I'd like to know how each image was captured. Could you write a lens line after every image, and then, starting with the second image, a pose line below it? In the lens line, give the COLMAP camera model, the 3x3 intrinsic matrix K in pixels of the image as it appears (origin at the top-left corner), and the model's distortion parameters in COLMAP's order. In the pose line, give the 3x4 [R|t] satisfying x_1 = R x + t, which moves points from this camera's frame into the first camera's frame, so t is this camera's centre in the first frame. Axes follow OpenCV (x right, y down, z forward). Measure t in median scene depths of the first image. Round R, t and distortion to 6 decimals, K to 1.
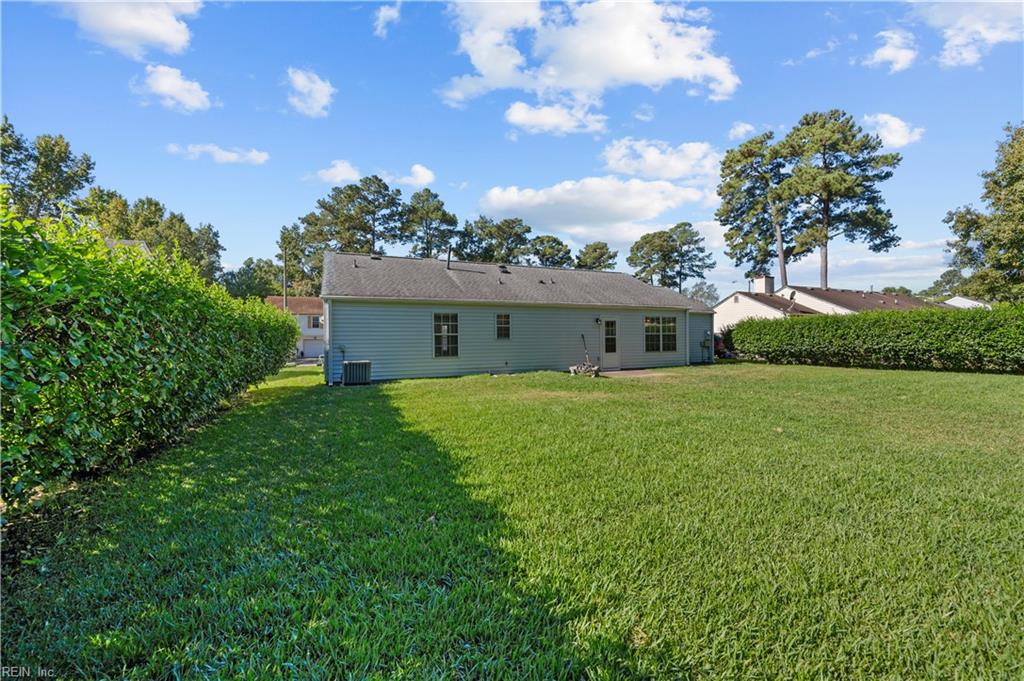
lens RADIAL K [[407.0, 0, 513.9], [0, 407.0, 342.0], [0, 0, 1]] dist [0.000814, -0.000147]
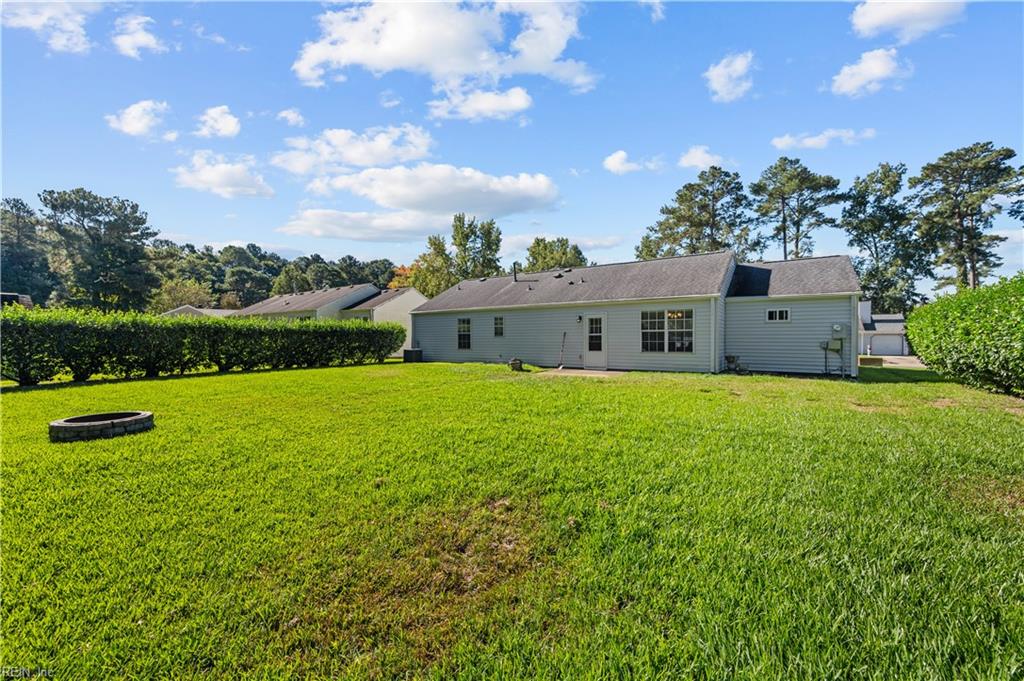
lens RADIAL K [[407.0, 0, 514.1], [0, 407.0, 340.3], [0, 0, 1]] dist [0.000814, -0.000147]
pose [[0.534389, 0.012457, -0.845147, 0.902663], [-0.004780, 0.999920, 0.011716, -0.009344], [0.845225, -0.002221, 0.534405, 0.304997]]
